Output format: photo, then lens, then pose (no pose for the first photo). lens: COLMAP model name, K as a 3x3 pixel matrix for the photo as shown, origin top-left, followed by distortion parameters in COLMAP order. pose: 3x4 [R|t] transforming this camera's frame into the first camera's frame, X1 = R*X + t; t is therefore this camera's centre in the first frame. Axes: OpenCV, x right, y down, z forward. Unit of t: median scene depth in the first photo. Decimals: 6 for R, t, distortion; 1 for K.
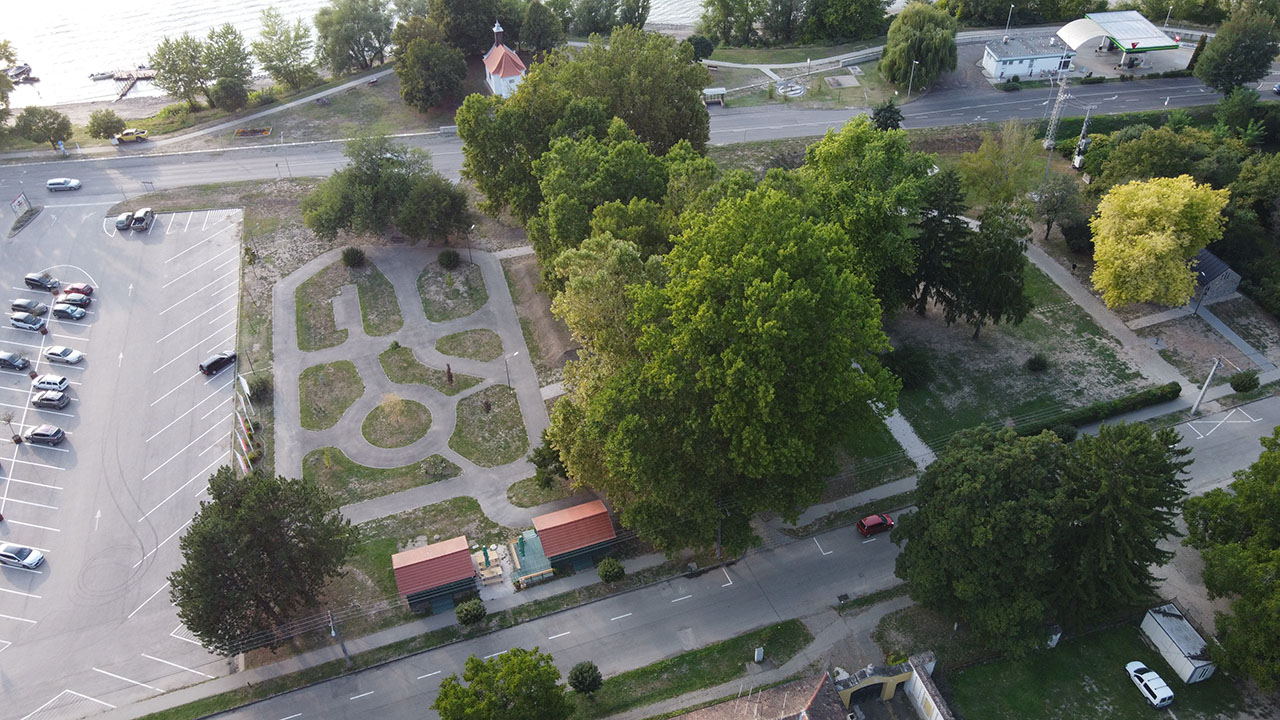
lens RADIAL K [[986.9, 0, 639.4], [0, 986.9, 357.5], [0, 0, 1]] dist [0.002538, 0.010539]
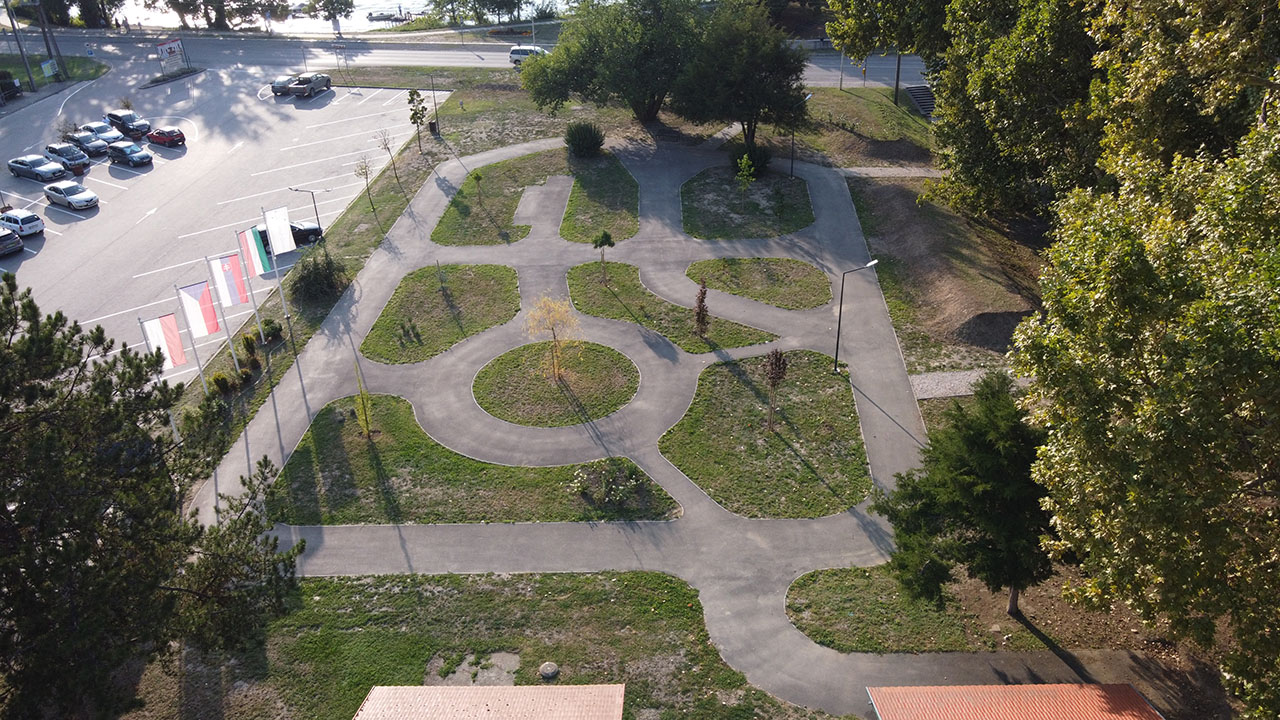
lens RADIAL K [[986.9, 0, 639.7], [0, 986.9, 362.8], [0, 0, 1]] dist [0.002538, 0.010539]
pose [[0.939862, 0.162242, -0.300561, -0.085274], [-0.212381, 0.966776, -0.142259, 0.108798], [0.267495, 0.197537, 0.943094, 0.596644]]
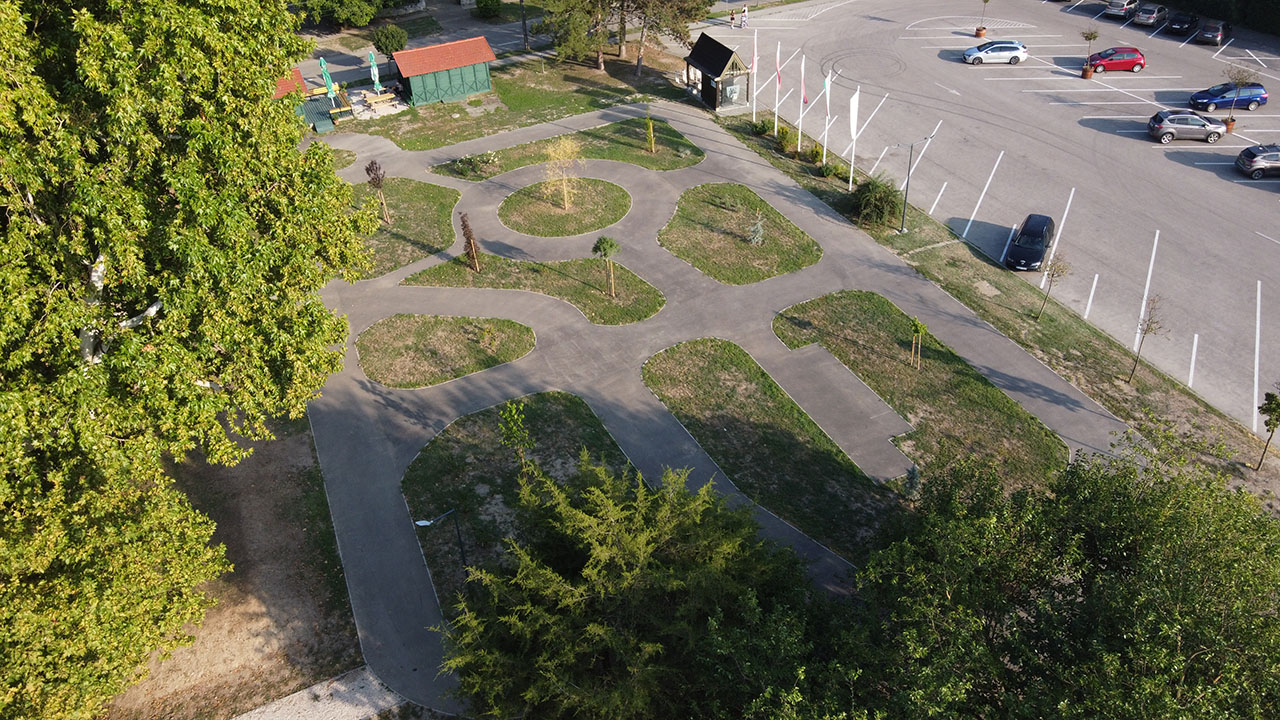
lens RADIAL K [[986.9, 0, 638.1], [0, 986.9, 357.7], [0, 0, 1]] dist [0.002538, 0.010539]
pose [[-0.991137, 0.121159, -0.054478, -0.239789], [-0.022768, 0.249093, 0.968212, -0.410158], [0.130878, 0.960871, -0.244127, 1.179825]]
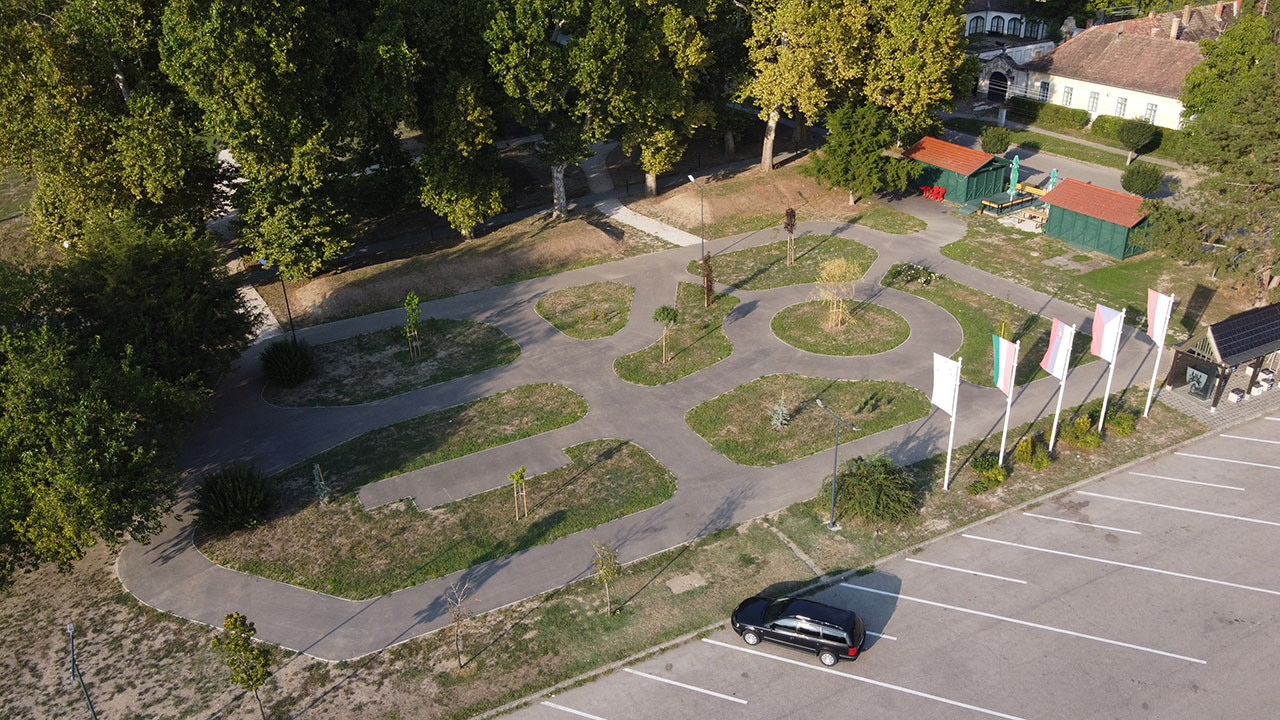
lens RADIAL K [[986.9, 0, 638.1], [0, 986.9, 366.1], [0, 0, 1]] dist [0.002538, 0.010539]
pose [[-0.186151, -0.424276, 0.886193, -0.668041], [0.674412, 0.600741, 0.429277, -0.203277], [-0.714504, 0.677569, 0.174309, 0.974331]]
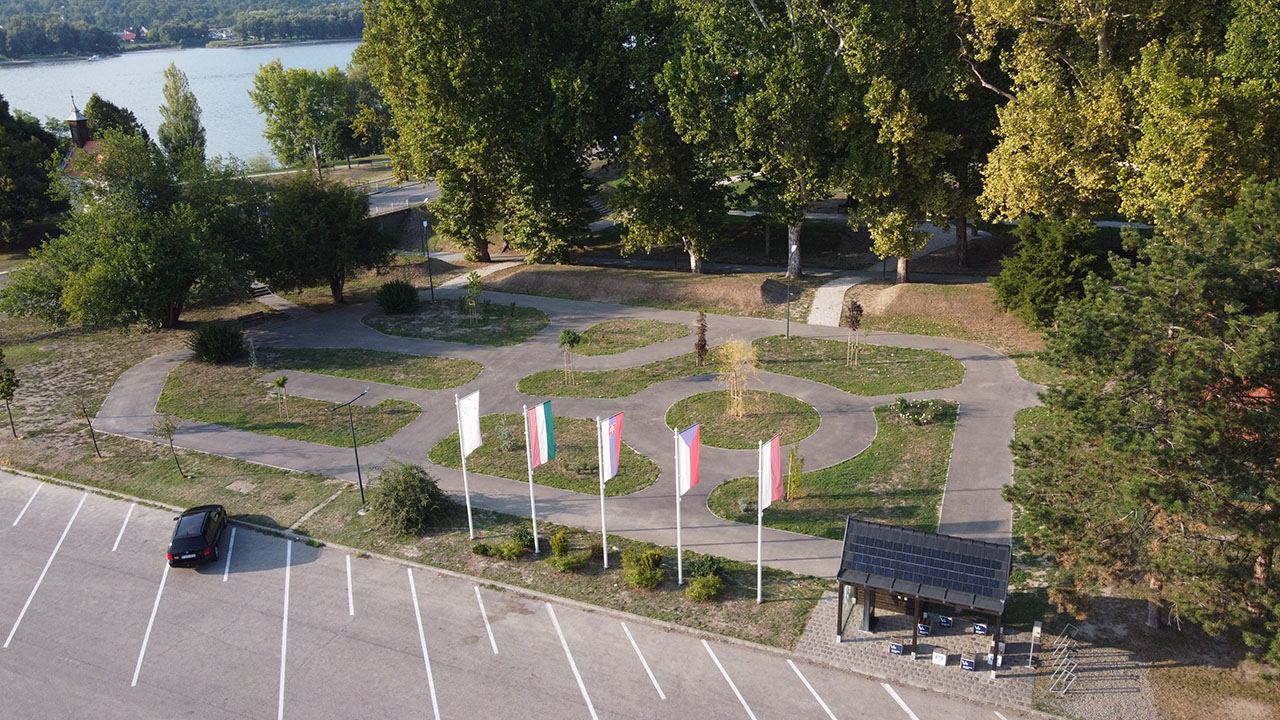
lens RADIAL K [[986.9, 0, 635.4], [0, 986.9, 356.4], [0, 0, 1]] dist [0.002538, 0.010539]
pose [[0.643575, -0.259208, 0.720154, -0.582804], [0.513456, 0.843987, -0.155078, 0.085977], [-0.567603, 0.469572, 0.676261, 0.689630]]
